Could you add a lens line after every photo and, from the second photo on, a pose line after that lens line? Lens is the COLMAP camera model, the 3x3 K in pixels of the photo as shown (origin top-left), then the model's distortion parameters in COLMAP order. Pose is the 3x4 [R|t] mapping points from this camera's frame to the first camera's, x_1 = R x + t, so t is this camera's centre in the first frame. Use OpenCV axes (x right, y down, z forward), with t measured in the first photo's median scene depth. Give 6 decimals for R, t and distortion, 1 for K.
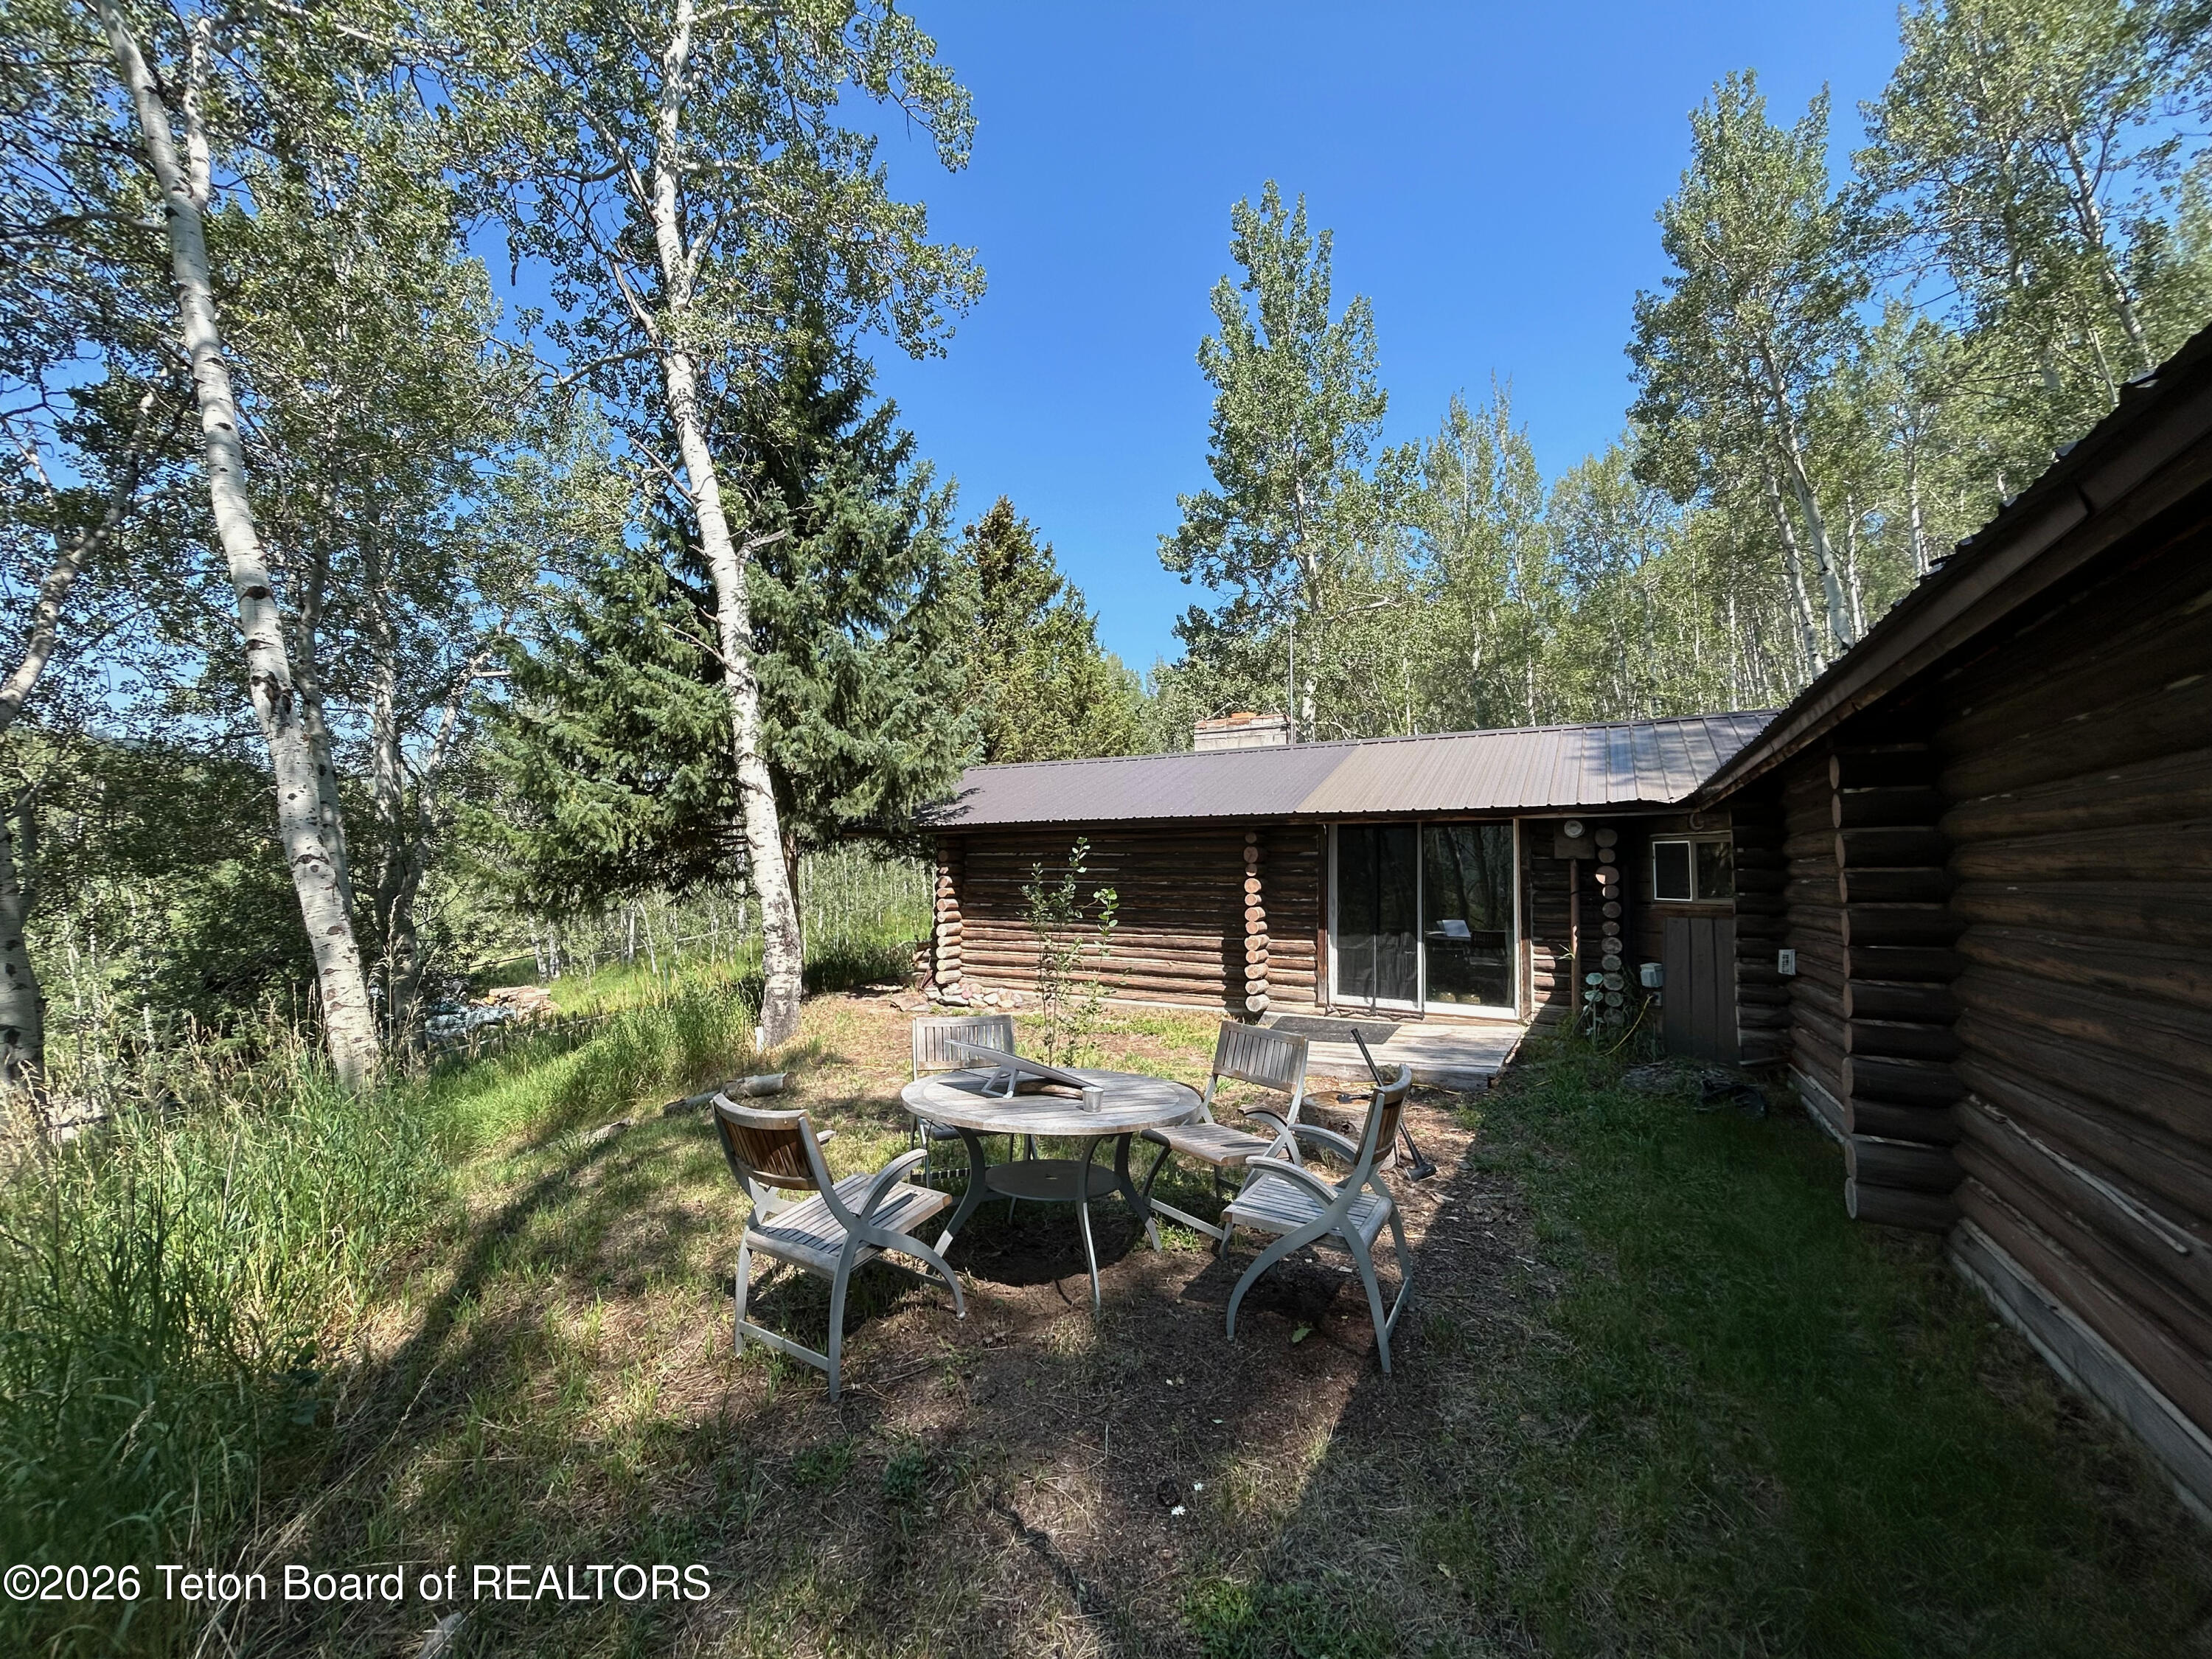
lens RADIAL K [[907.6, 0, 1099.5], [0, 907.6, 828.3], [0, 0, 1]] dist [0.001060, 0.000197]
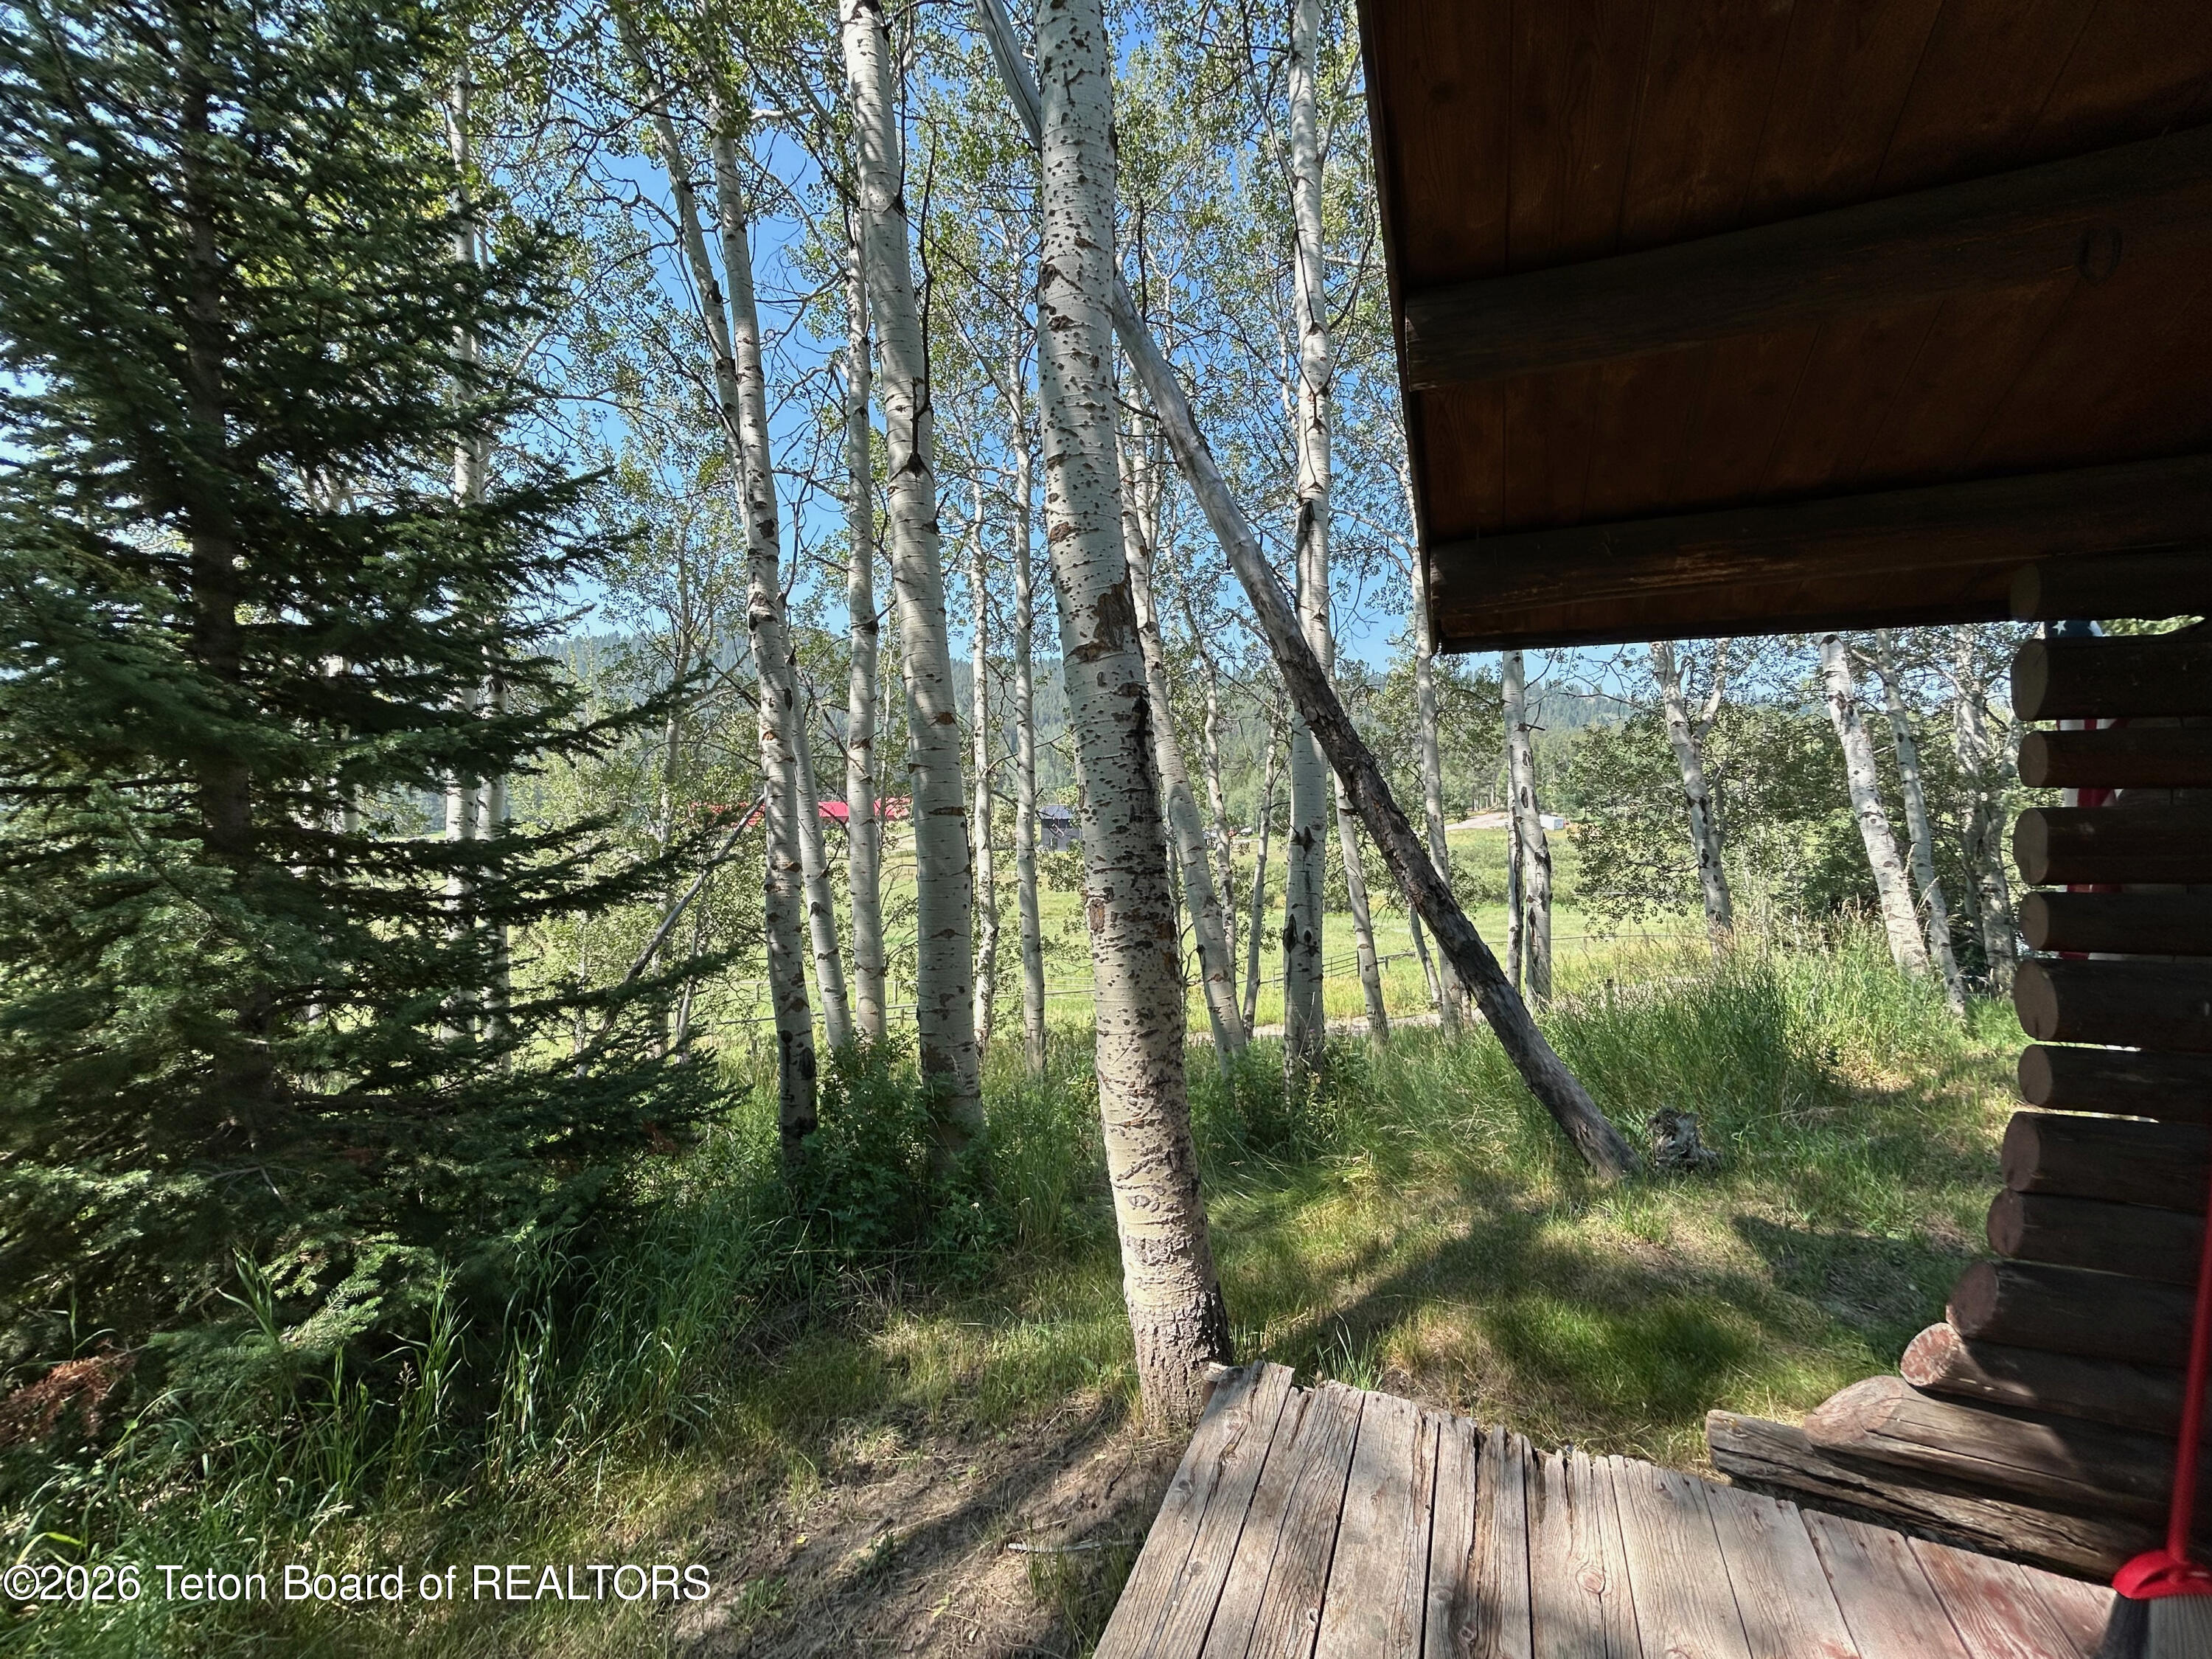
lens RADIAL K [[907.6, 0, 1099.5], [0, 907.6, 828.3], [0, 0, 1]] dist [0.001060, 0.000197]
pose [[0.104407, 0.007822, -0.994504, 0.312954], [0.059286, 0.998142, 0.014074, -0.026649], [0.992766, -0.060430, 0.103749, -0.265683]]
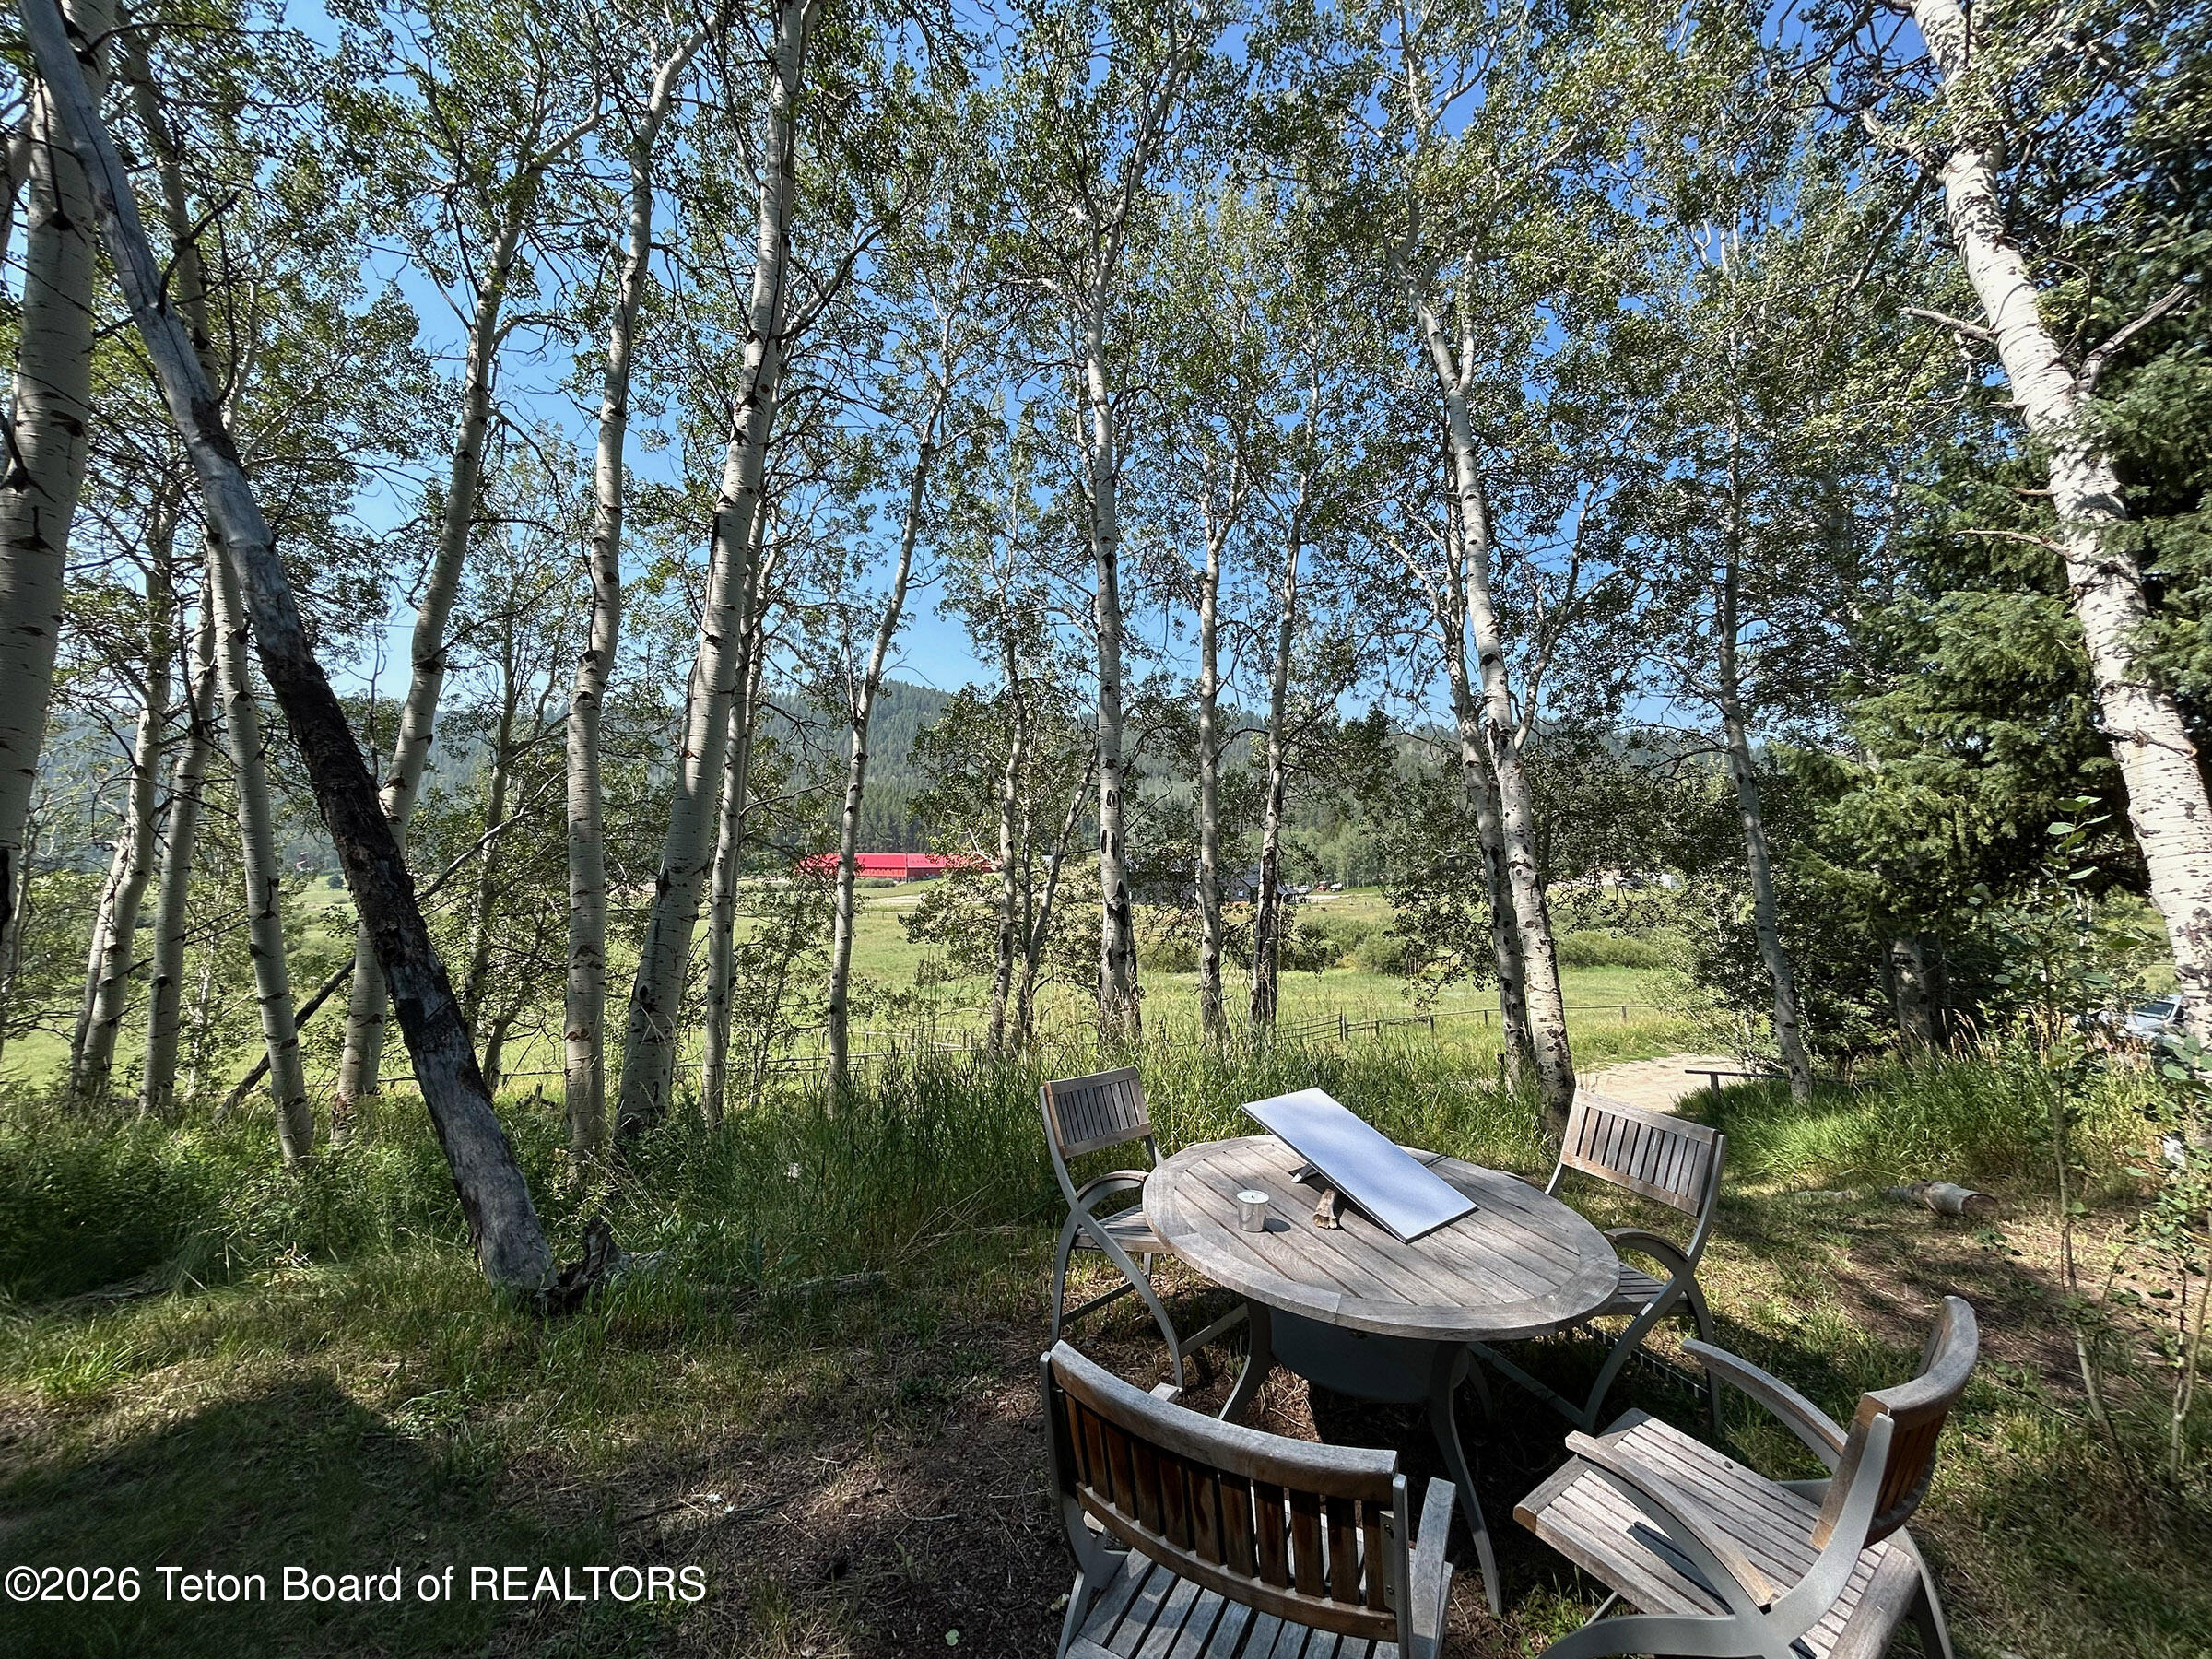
lens RADIAL K [[907.6, 0, 1099.5], [0, 907.6, 828.3], [0, 0, 1]] dist [0.001060, 0.000197]
pose [[-0.048059, -0.052209, -0.997479, 0.257952], [0.047846, 0.997366, -0.054509, 0.016592], [0.997698, -0.050345, -0.045435, 0.333483]]
